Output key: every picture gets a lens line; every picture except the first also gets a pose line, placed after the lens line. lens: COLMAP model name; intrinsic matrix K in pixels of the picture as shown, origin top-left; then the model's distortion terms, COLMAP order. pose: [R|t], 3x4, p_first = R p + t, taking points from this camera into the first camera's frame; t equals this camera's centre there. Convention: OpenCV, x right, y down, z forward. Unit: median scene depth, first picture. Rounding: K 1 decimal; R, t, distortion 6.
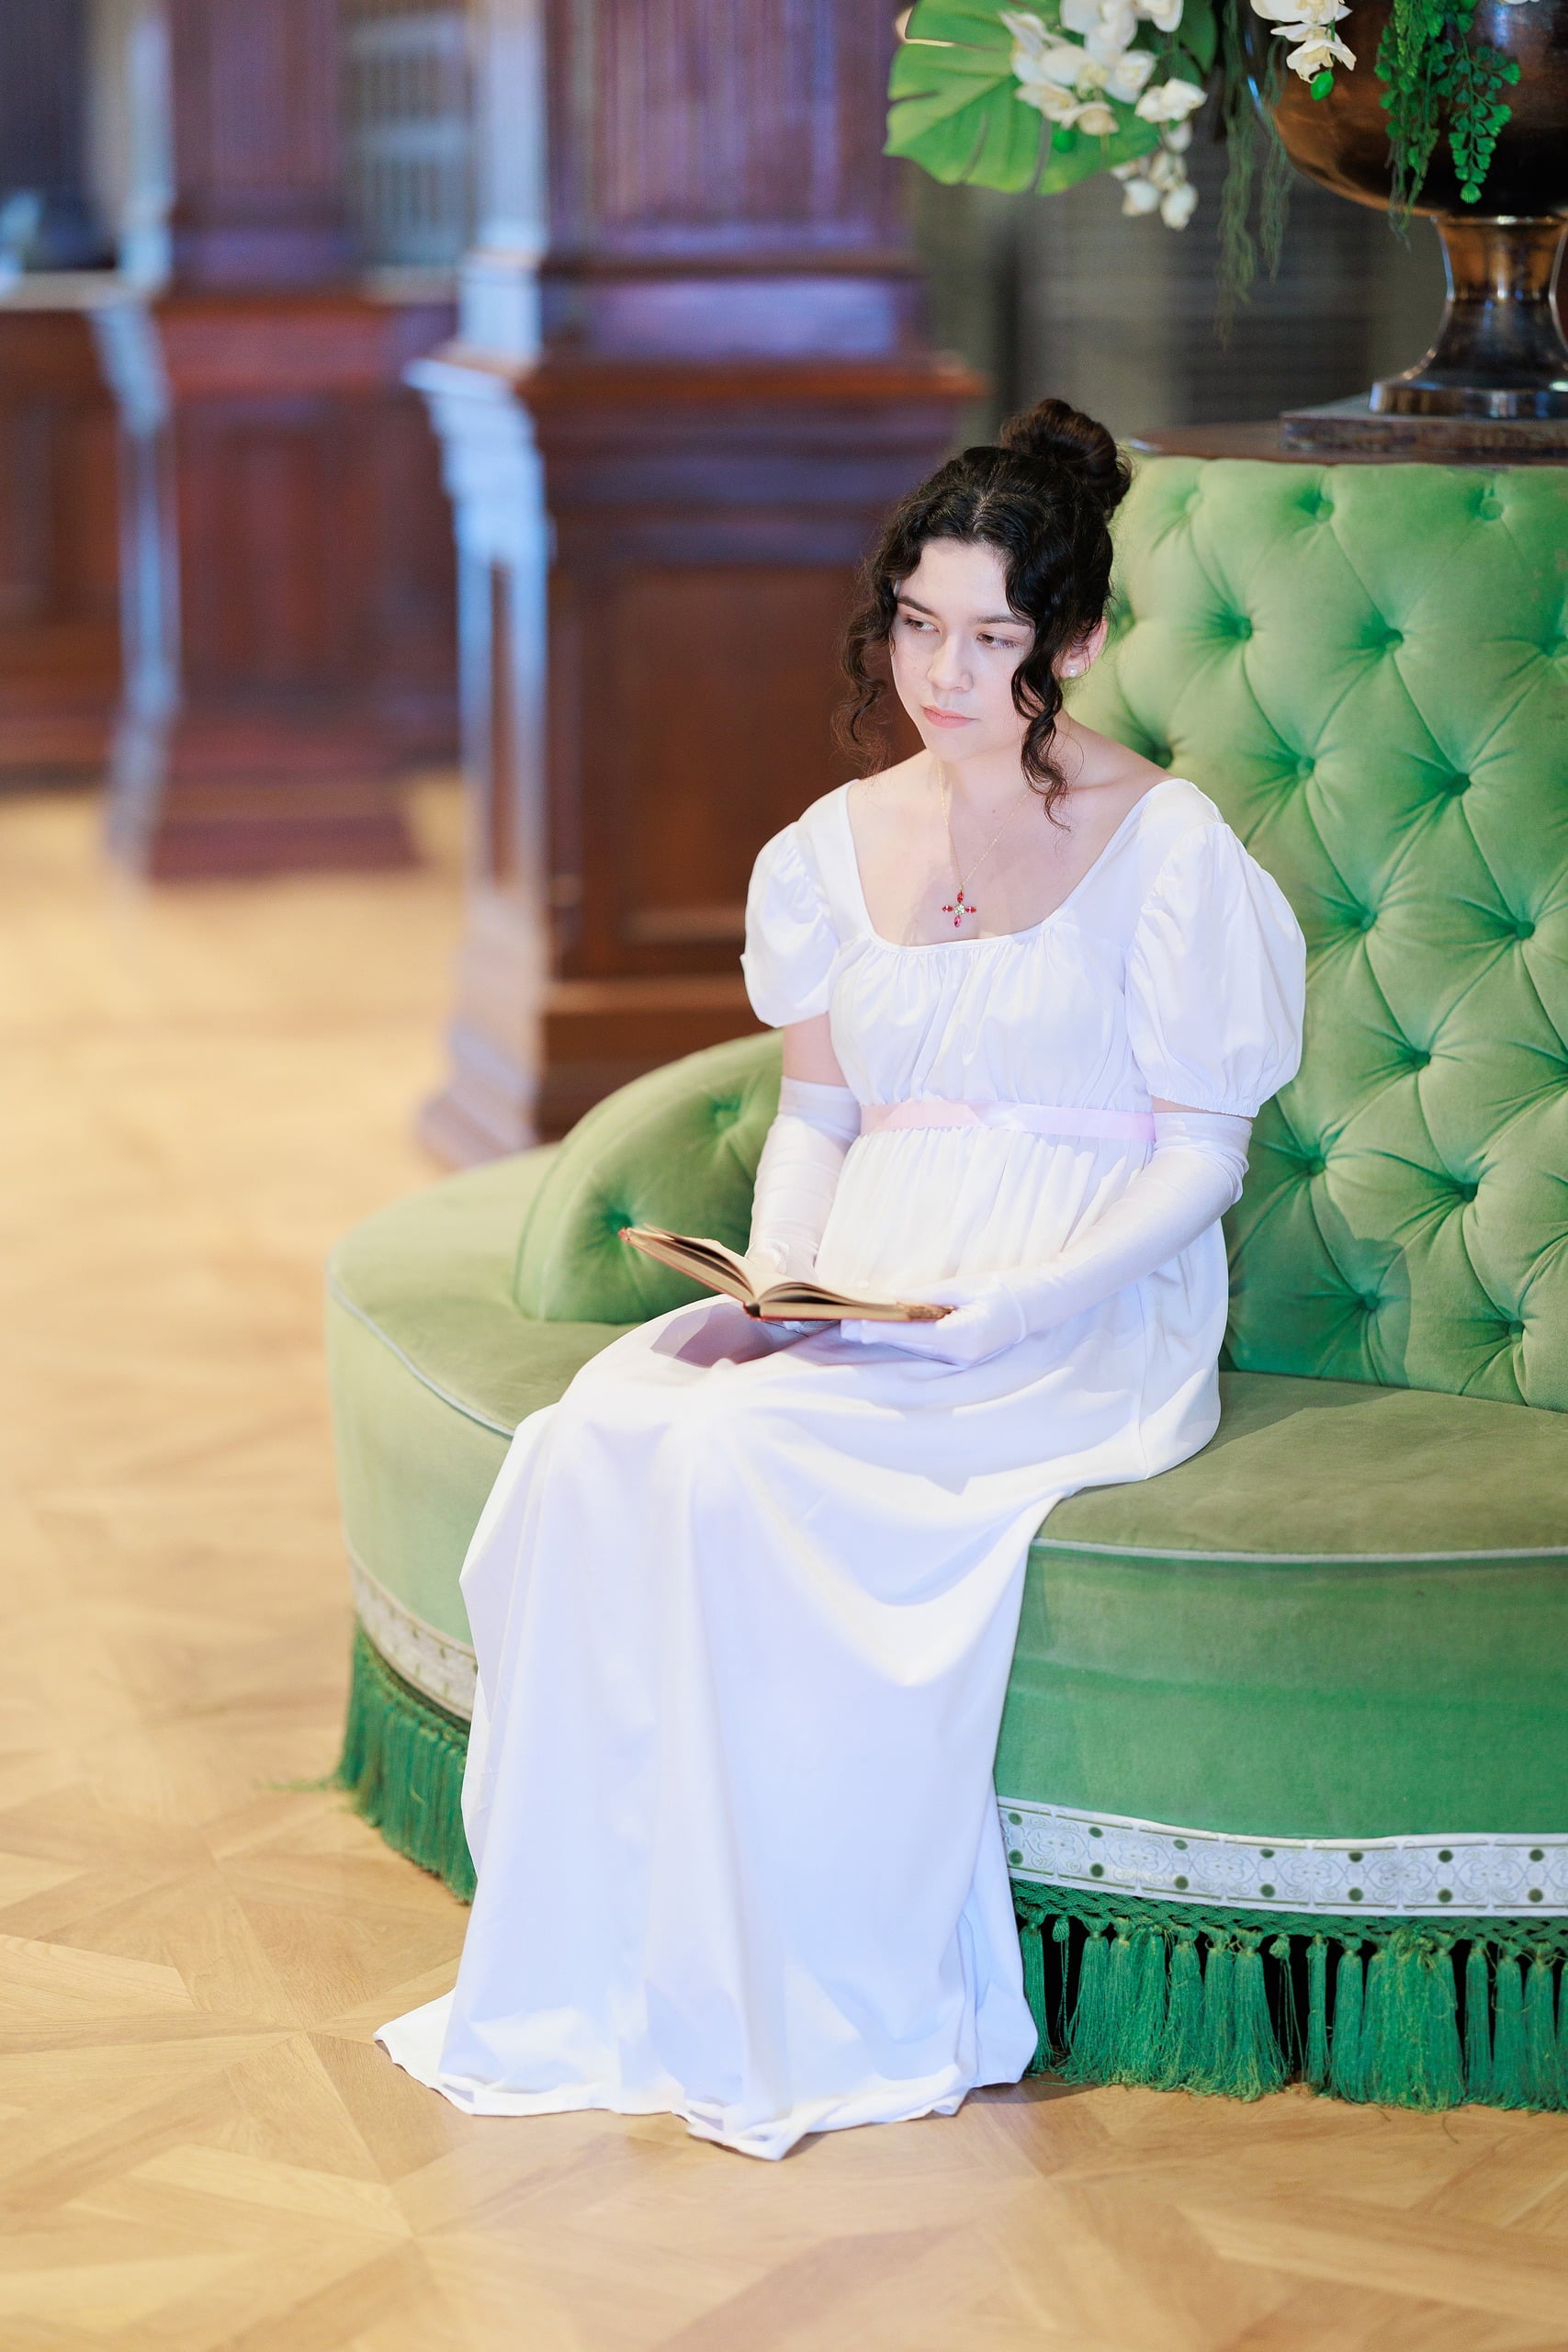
lens RADIAL K [[5702.3, 0, 784.0], [0, 5702.3, 1176.0], [0, 0, 1]] dist [-0.042230, -0.208958]
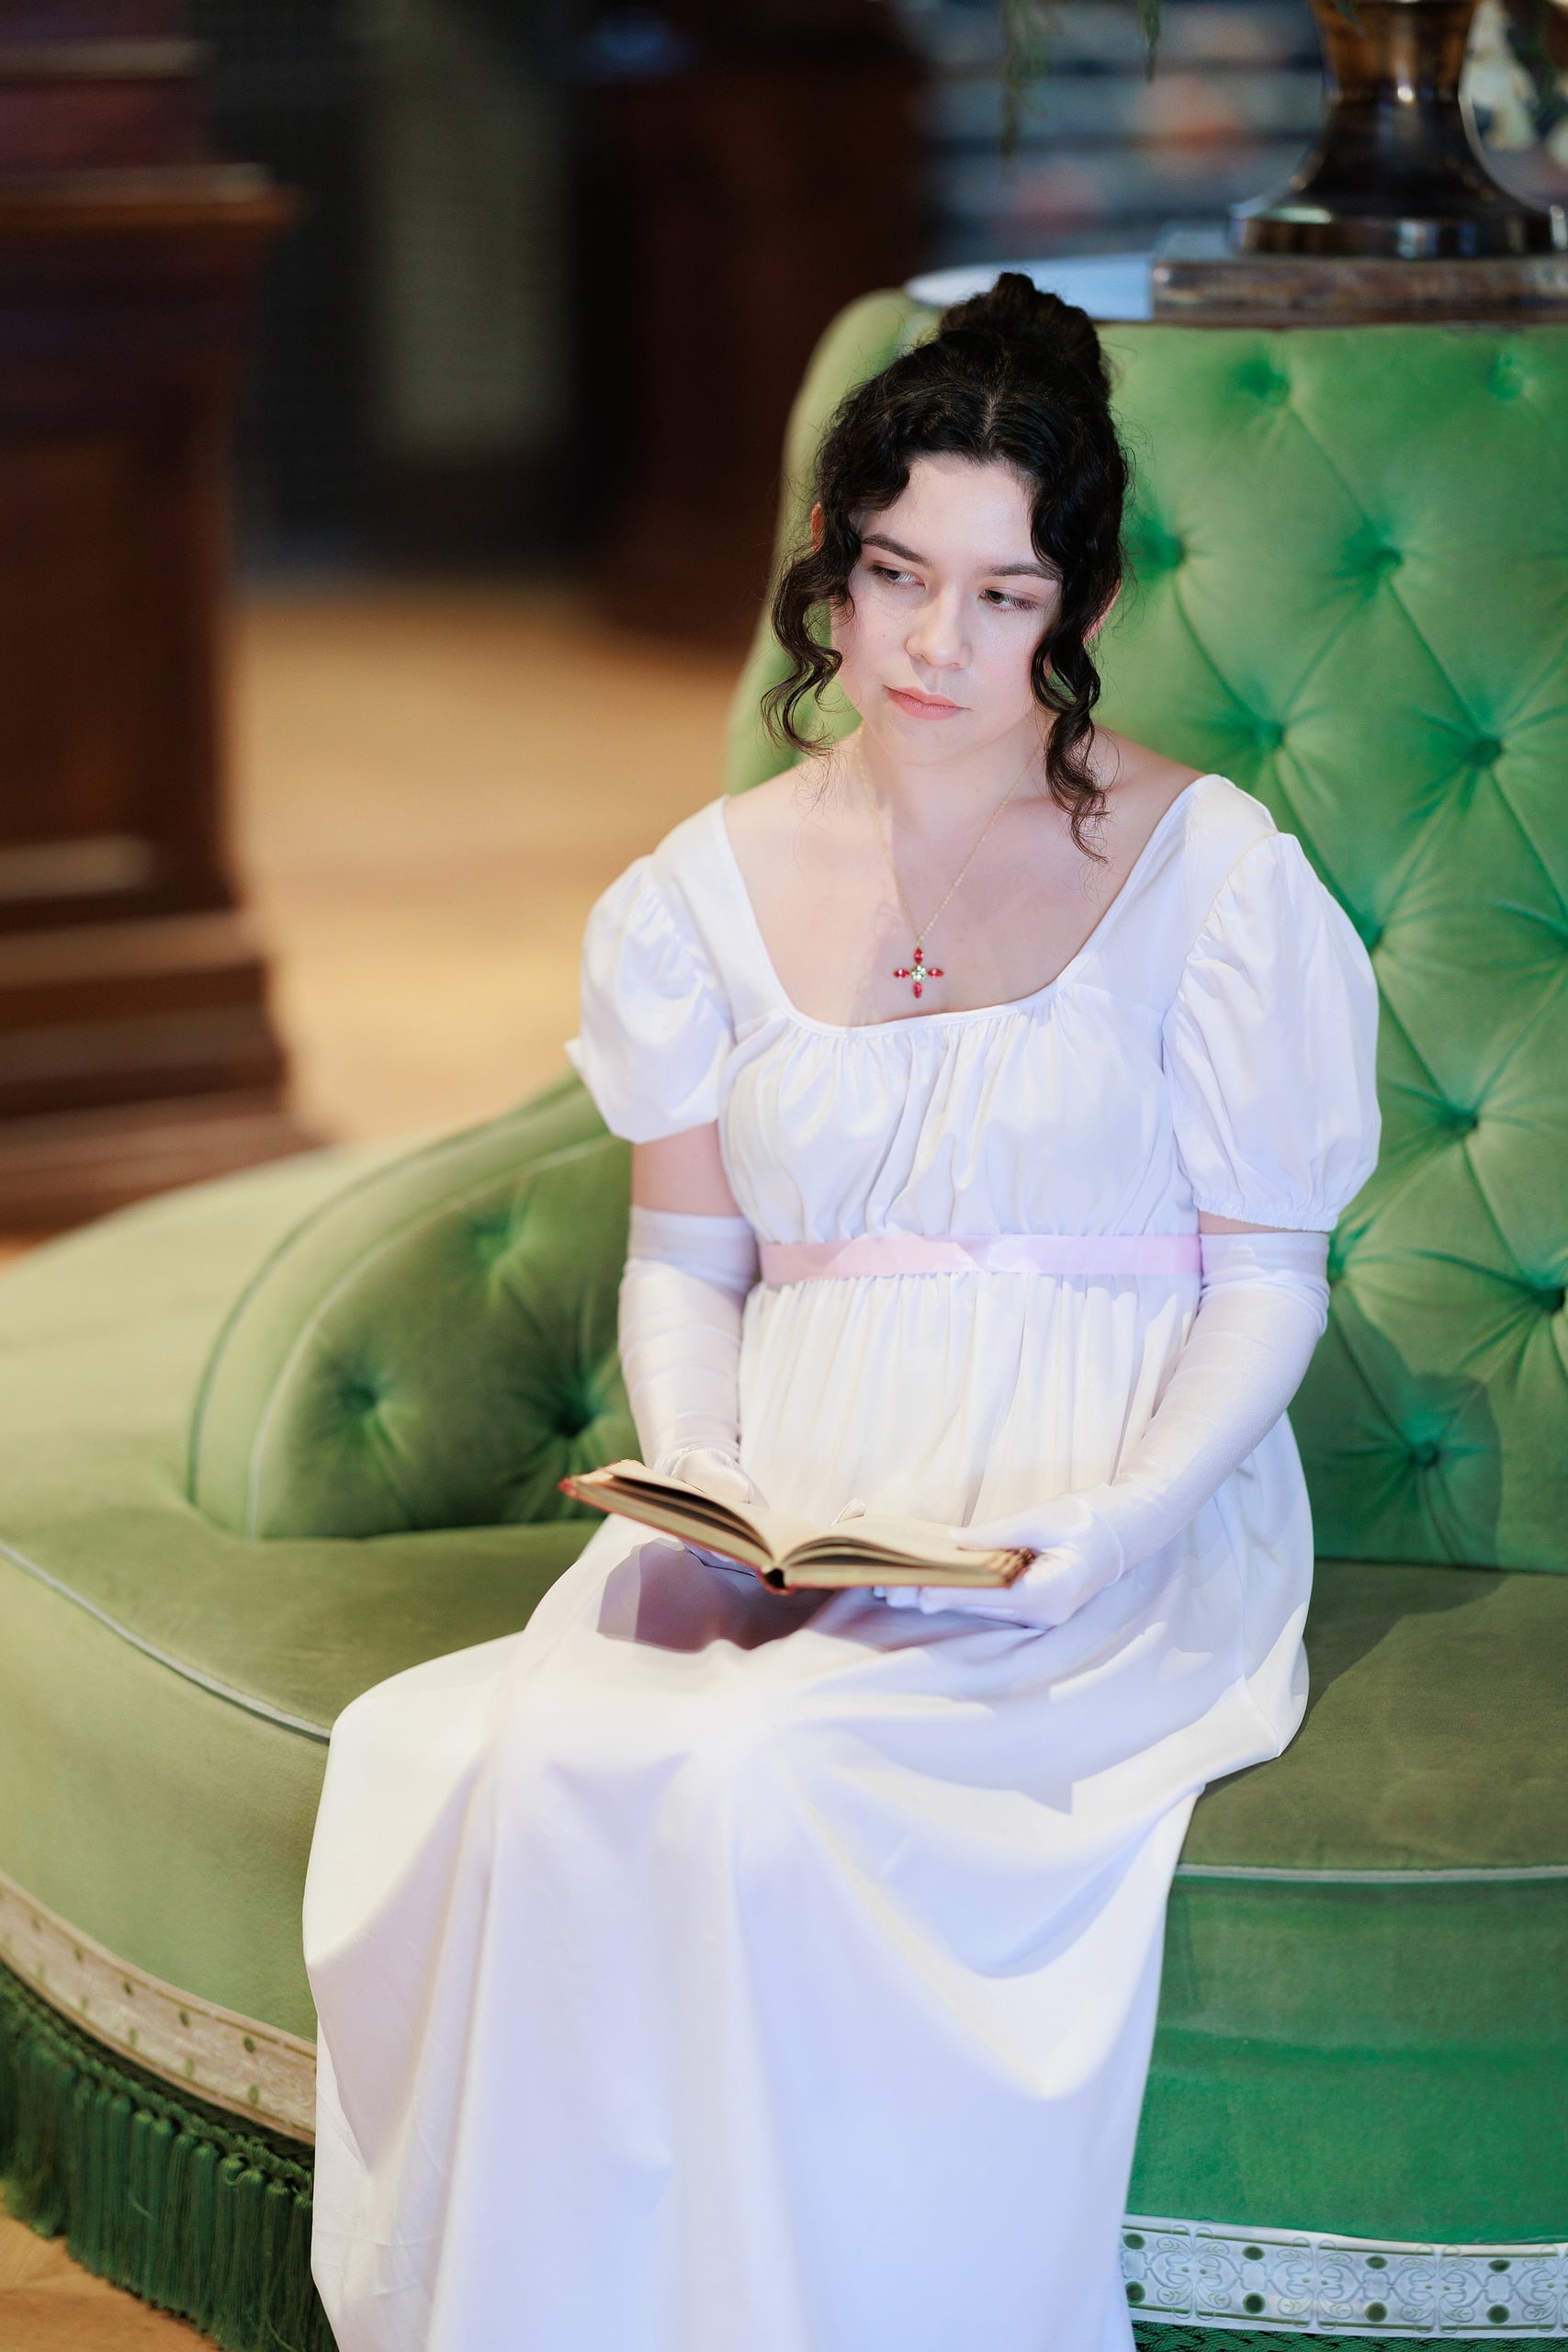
lens RADIAL K [[5702.3, 0, 784.0], [0, 5702.3, 1176.0], [0, 0, 1]] dist [-0.042230, -0.208958]
pose [[0.973991, -0.061815, 0.217993, -0.145459], [0.054266, 0.997707, 0.040454, -0.050977], [-0.219994, -0.027572, 0.975112, 0.302117]]
